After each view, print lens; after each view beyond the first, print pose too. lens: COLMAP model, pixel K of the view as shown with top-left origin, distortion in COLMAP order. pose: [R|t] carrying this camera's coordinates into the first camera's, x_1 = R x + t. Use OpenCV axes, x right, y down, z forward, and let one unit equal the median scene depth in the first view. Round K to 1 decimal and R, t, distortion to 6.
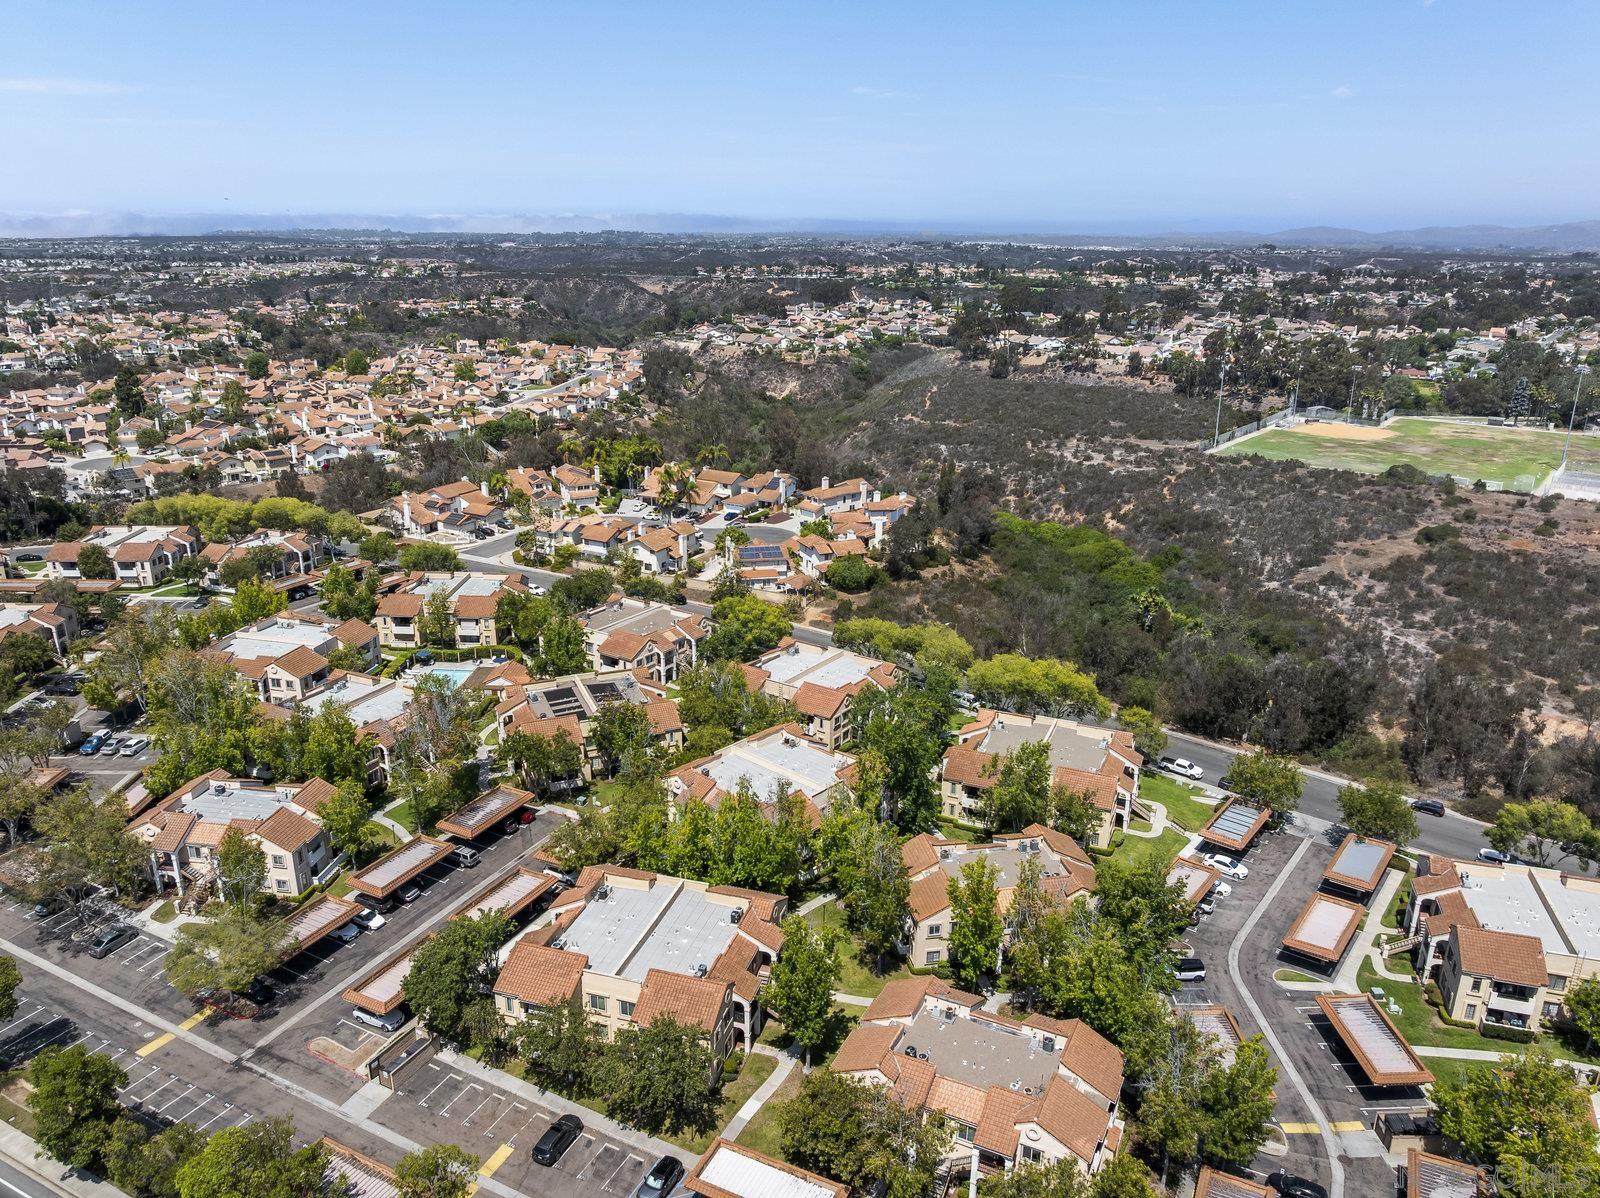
lens RADIAL K [[1138.9, 0, 800.0], [0, 1138.9, 599.0], [0, 0, 1]] dist [-0.034445, -0.002152]
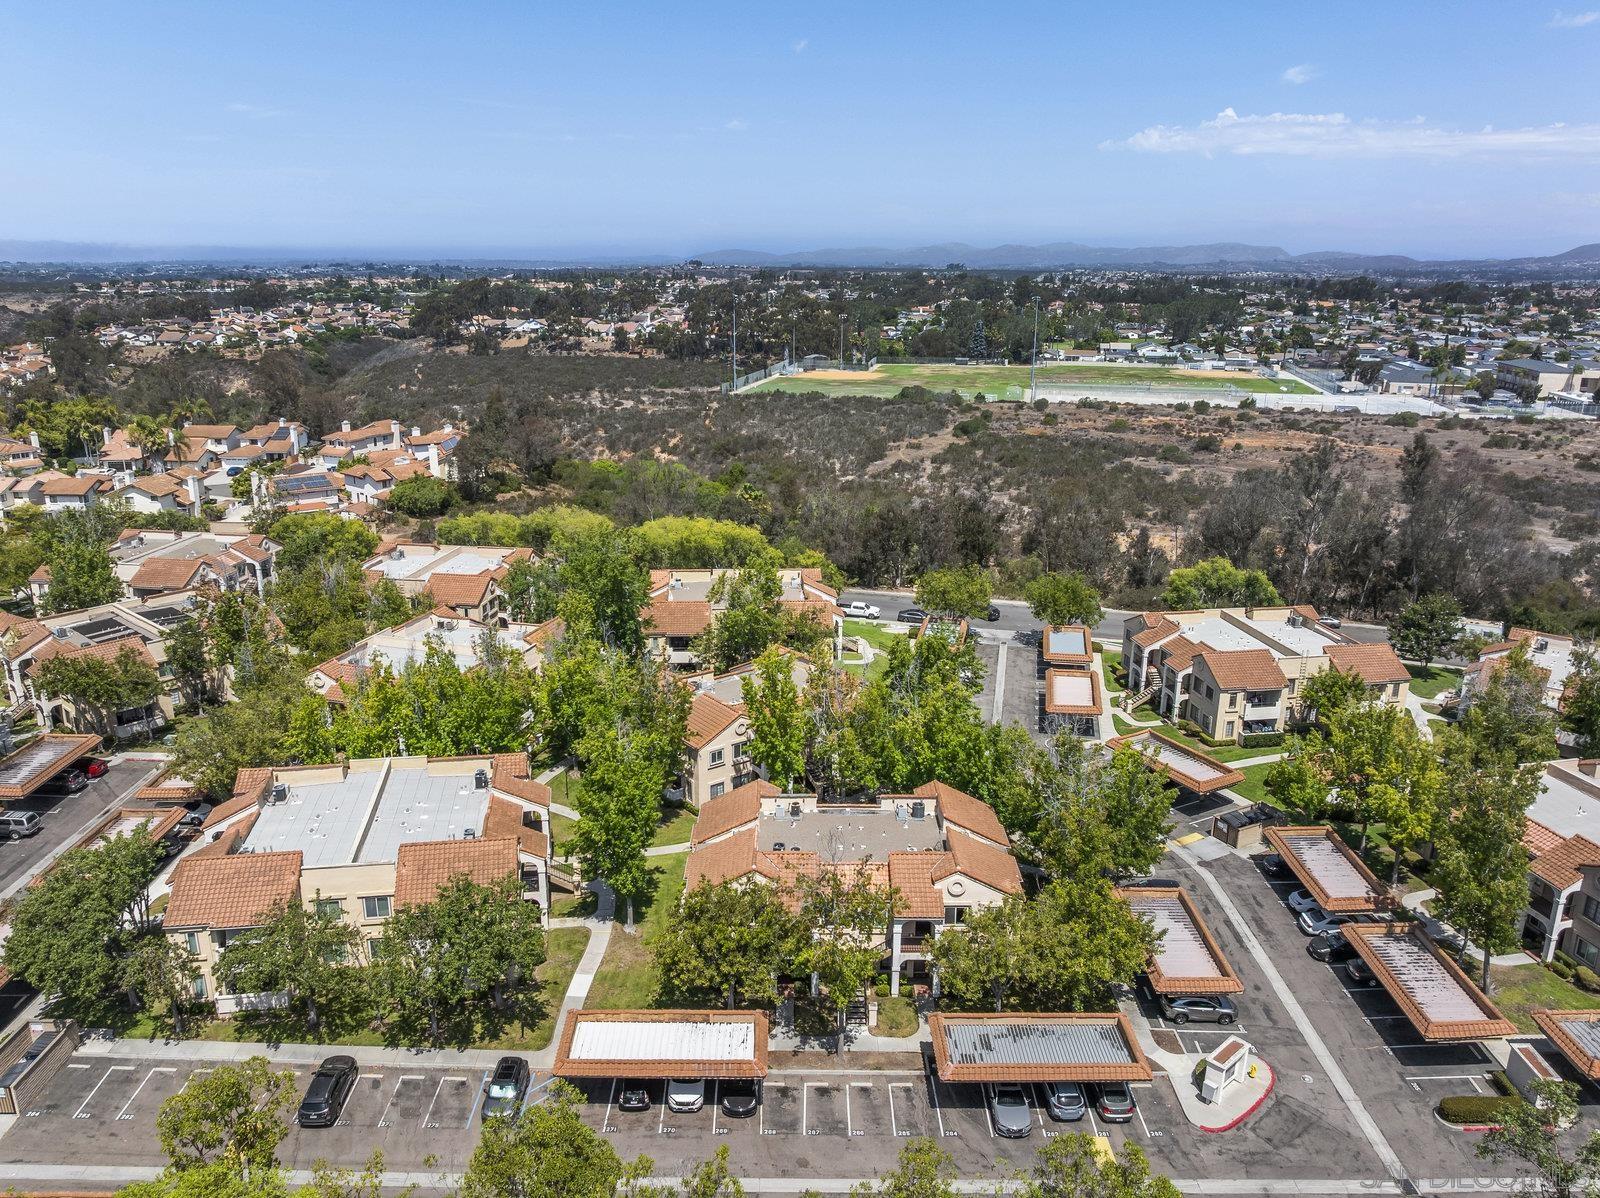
lens RADIAL K [[1172.5, 0, 800.0], [0, 1172.5, 599.0], [0, 0, 1]] dist [-0.042795, -0.000392]
pose [[0.891628, -0.121940, 0.436039, -0.086812], [0.134313, 0.990936, 0.002471, 0.084162], [-0.432388, 0.056363, 0.899924, 0.088180]]
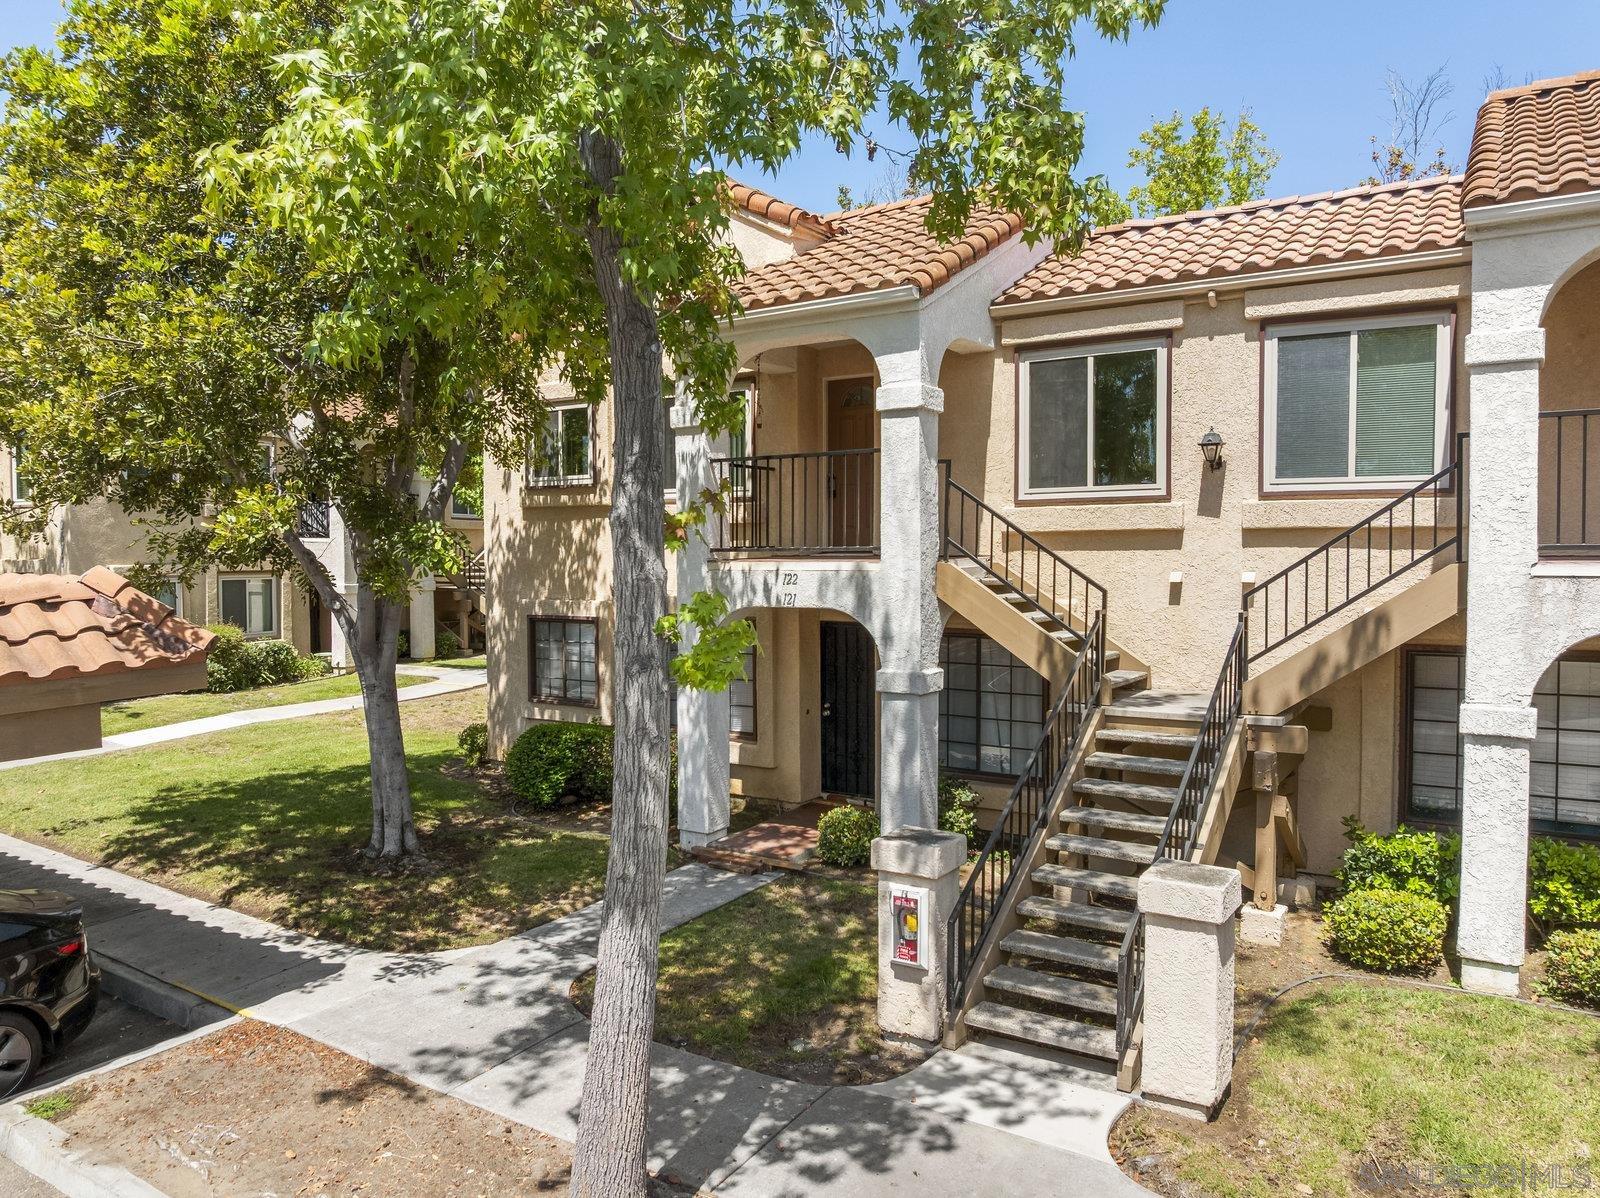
lens RADIAL K [[1138.9, 0, 800.0], [0, 1138.9, 599.0], [0, 0, 1]] dist [-0.034445, -0.002152]
pose [[0.992796, -0.005727, -0.119677, 0.037373], [-0.026692, 0.963182, -0.267521, 0.188647], [0.116803, 0.268788, 0.956091, 0.316640]]
